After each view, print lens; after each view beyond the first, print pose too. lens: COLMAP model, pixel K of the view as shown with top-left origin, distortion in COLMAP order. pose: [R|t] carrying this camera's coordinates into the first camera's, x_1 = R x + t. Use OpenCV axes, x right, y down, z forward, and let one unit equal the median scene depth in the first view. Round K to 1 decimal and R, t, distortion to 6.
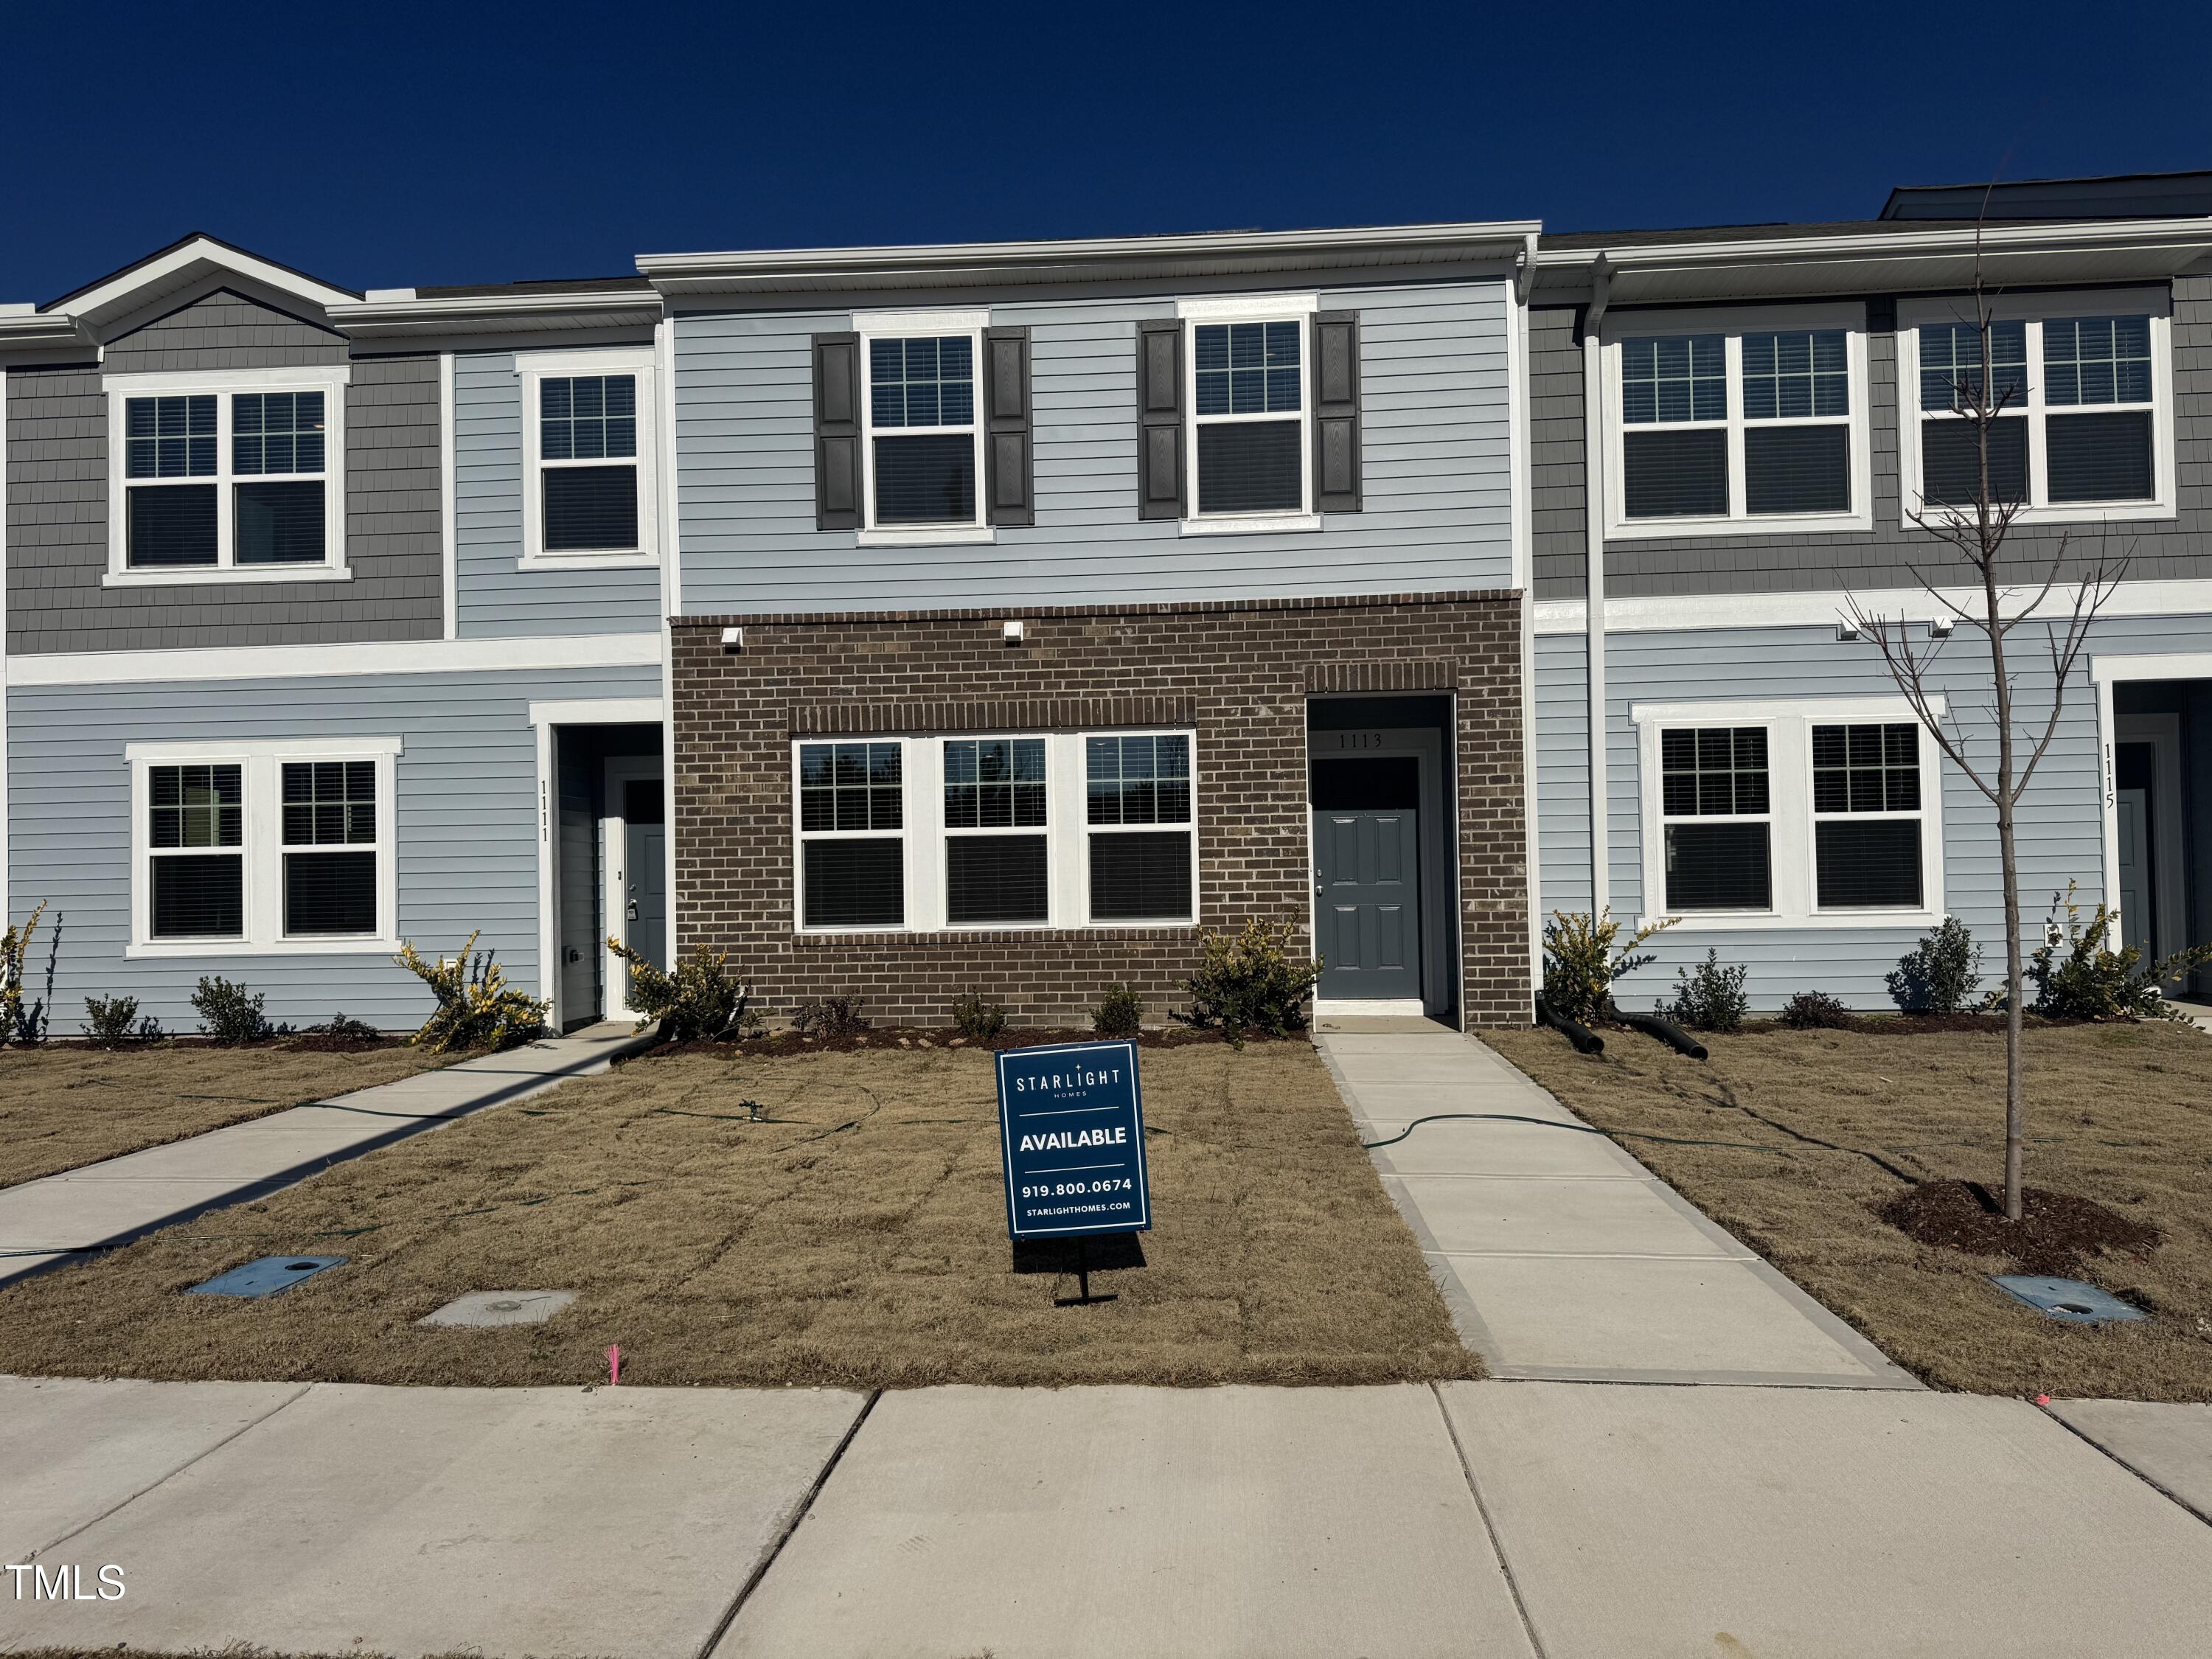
lens RADIAL K [[1766.4, 0, 1098.6], [0, 1766.4, 845.4], [0, 0, 1]] dist [0.001450, 0.036207]
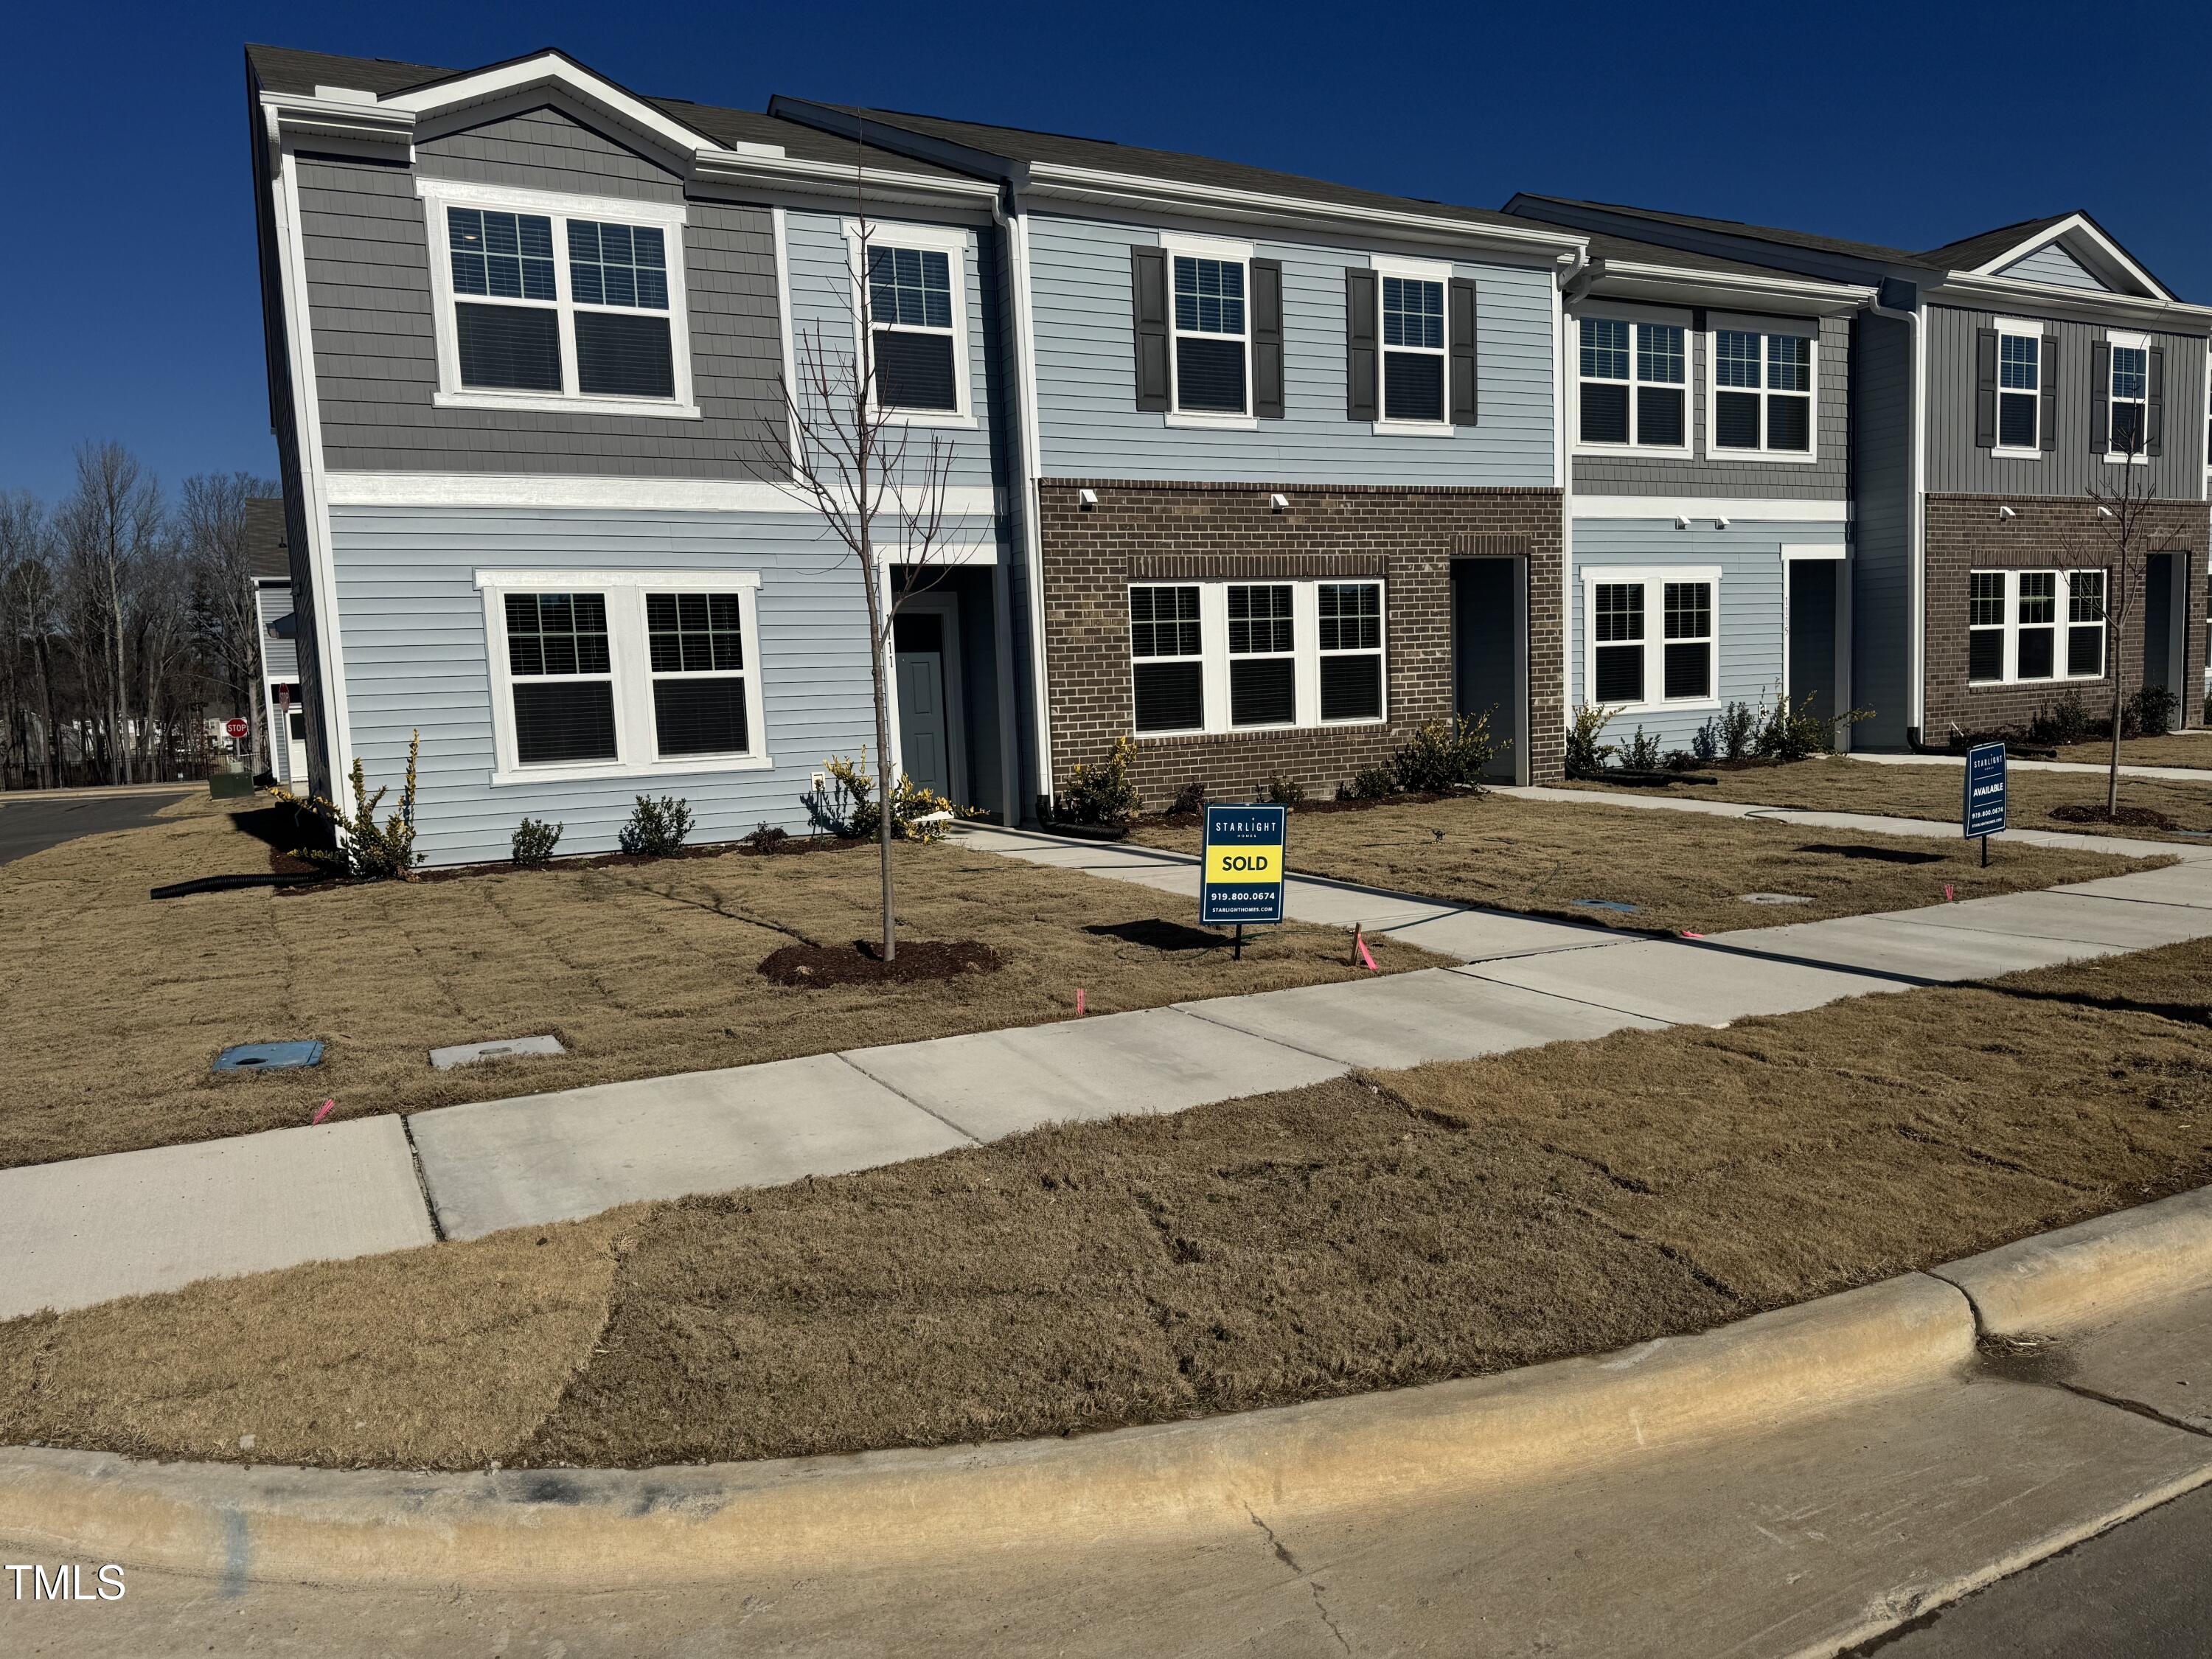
lens RADIAL K [[1575.0, 0, 1111.3], [0, 1575.0, 847.8], [0, 0, 1]] dist [0.073400, -0.062303]
pose [[0.842581, -0.069729, 0.534037, -0.791463], [0.020216, 0.994979, 0.098019, 0.017326], [-0.538191, -0.071793, 0.839760, 0.056701]]
